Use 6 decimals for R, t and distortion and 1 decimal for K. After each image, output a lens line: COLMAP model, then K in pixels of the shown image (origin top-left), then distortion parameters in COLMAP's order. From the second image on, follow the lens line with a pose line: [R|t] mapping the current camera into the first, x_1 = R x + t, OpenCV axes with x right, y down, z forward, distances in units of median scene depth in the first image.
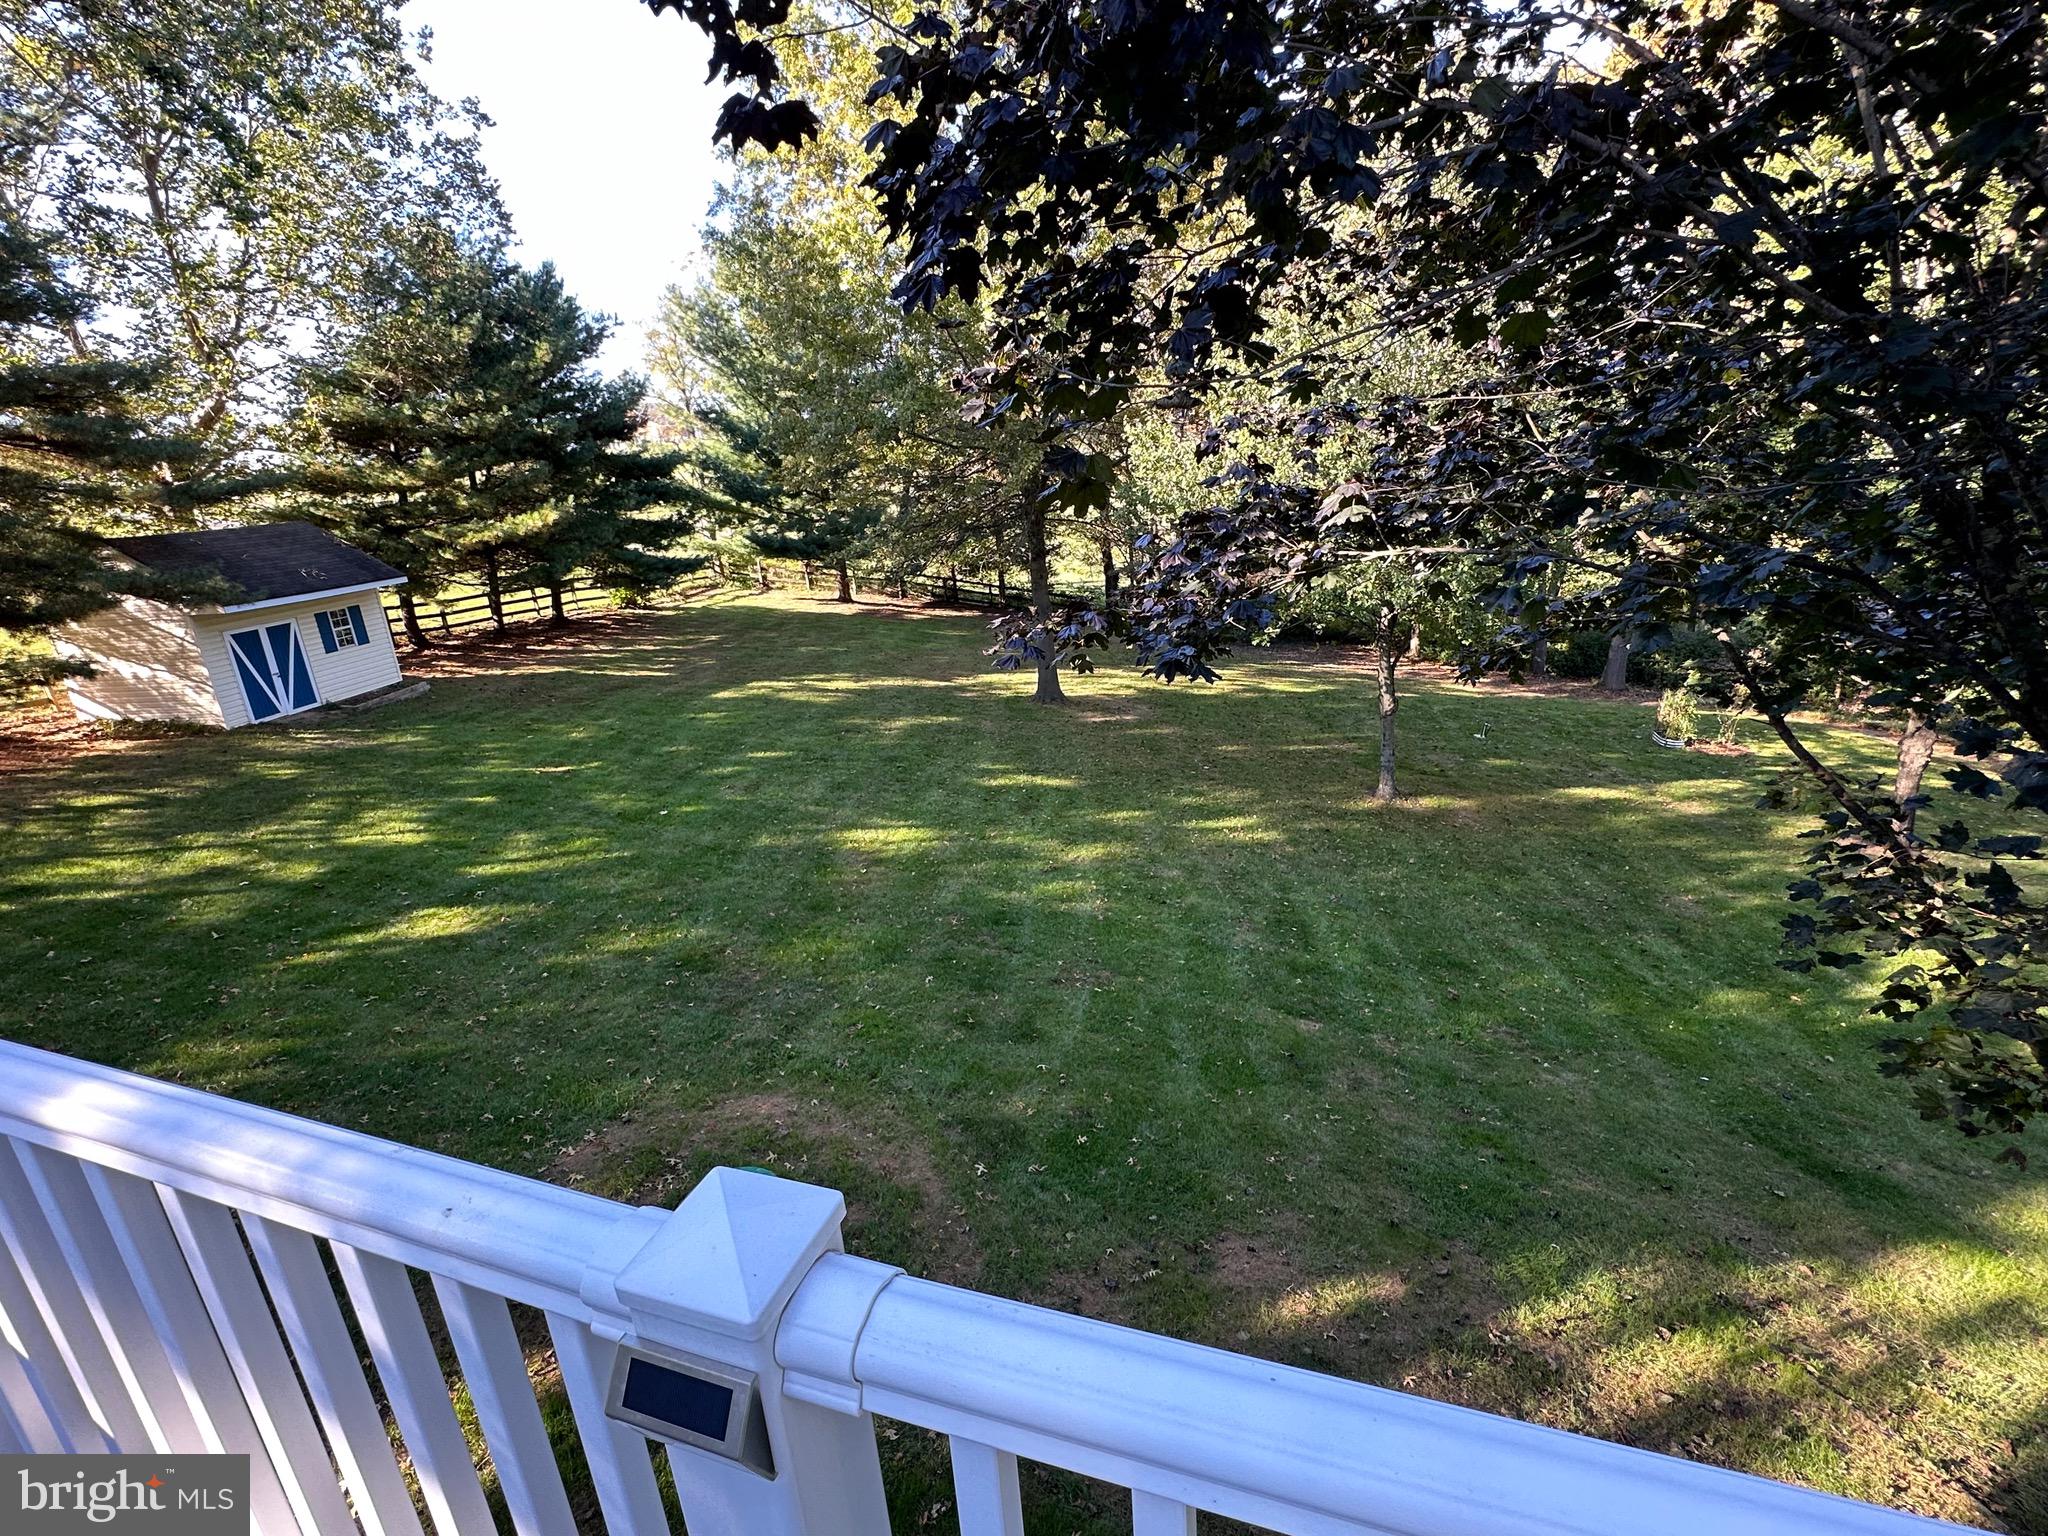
lens RADIAL K [[984.4, 0, 1024.5], [0, 984.4, 786.9], [0, 0, 1]] dist [-0.005943, 0.000415]
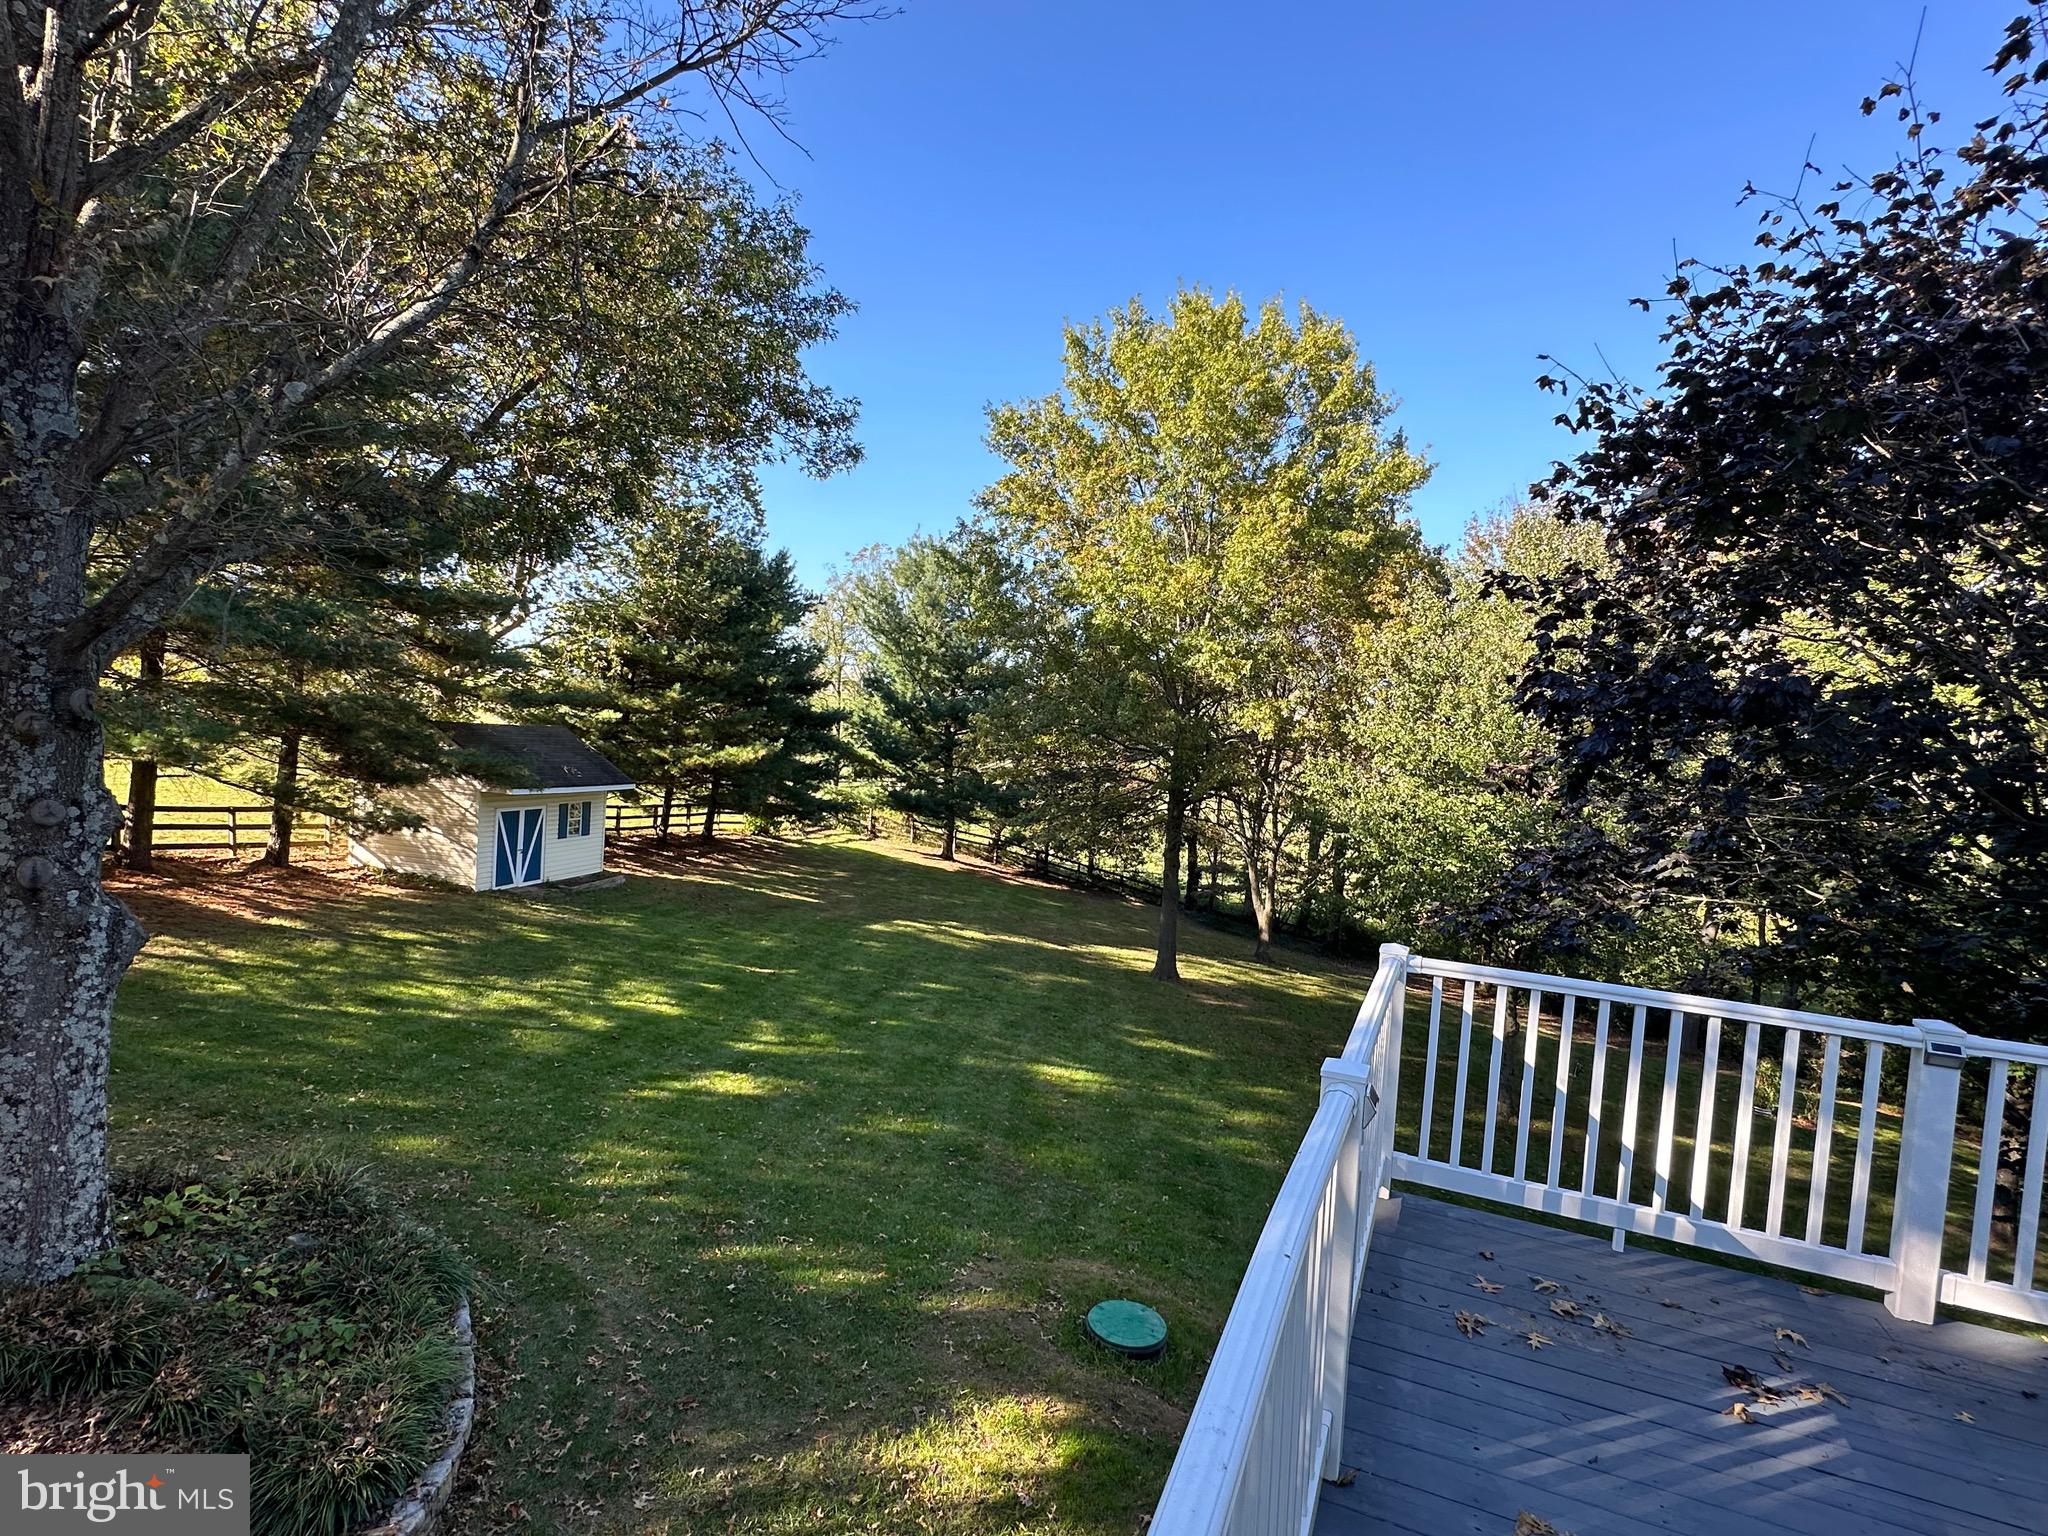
lens RADIAL K [[984.4, 0, 1021.9], [0, 984.4, 801.0], [0, 0, 1]] dist [-0.005943, 0.000415]
pose [[0.988428, 0.144628, -0.045755, -0.140611], [-0.151565, 0.954003, -0.258662, 0.038187], [0.006240, 0.262603, 0.964884, -0.117531]]
